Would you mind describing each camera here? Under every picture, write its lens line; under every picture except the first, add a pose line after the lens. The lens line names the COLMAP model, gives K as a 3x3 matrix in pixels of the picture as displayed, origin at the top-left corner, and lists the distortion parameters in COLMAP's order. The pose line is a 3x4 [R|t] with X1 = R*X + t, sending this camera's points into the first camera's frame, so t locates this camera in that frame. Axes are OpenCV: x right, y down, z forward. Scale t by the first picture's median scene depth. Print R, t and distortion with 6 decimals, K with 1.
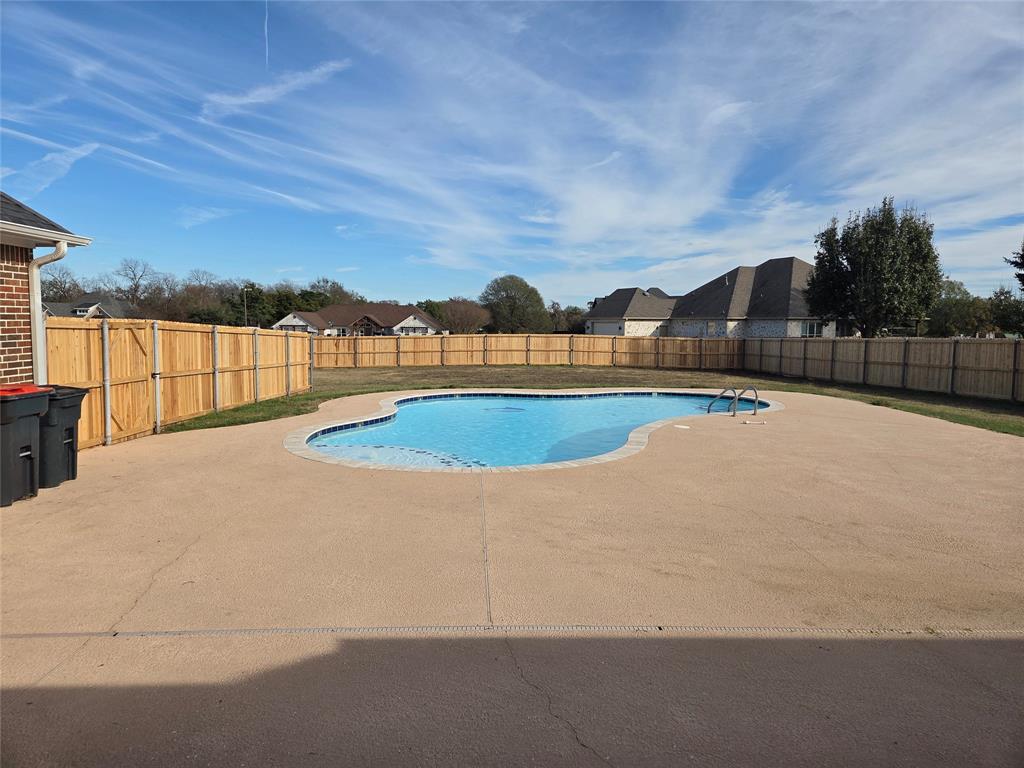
lens RADIAL K [[700.6, 0, 508.0], [0, 700.6, 367.5], [0, 0, 1]] dist [0.083603, -0.062267]
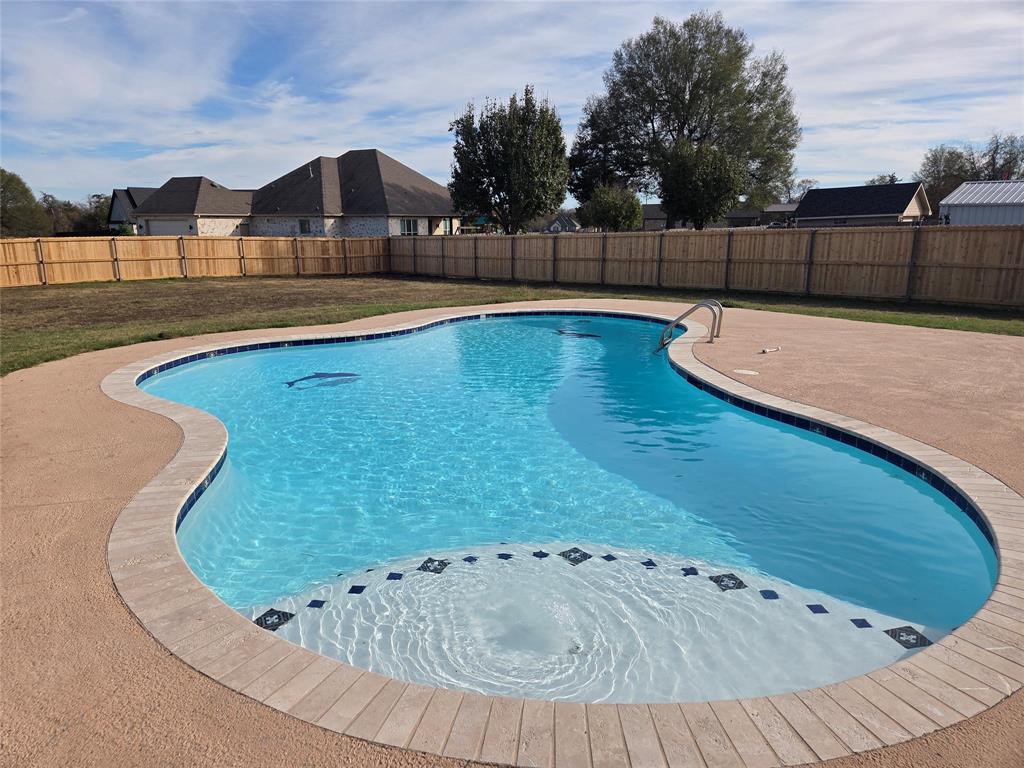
lens RADIAL K [[700.6, 0, 508.0], [0, 700.6, 367.5], [0, 0, 1]] dist [0.083603, -0.062267]
pose [[0.795685, -0.134837, 0.590511, -0.094260], [0.051055, 0.986368, 0.156433, -0.010325], [-0.603555, -0.094323, 0.791723, 0.186578]]
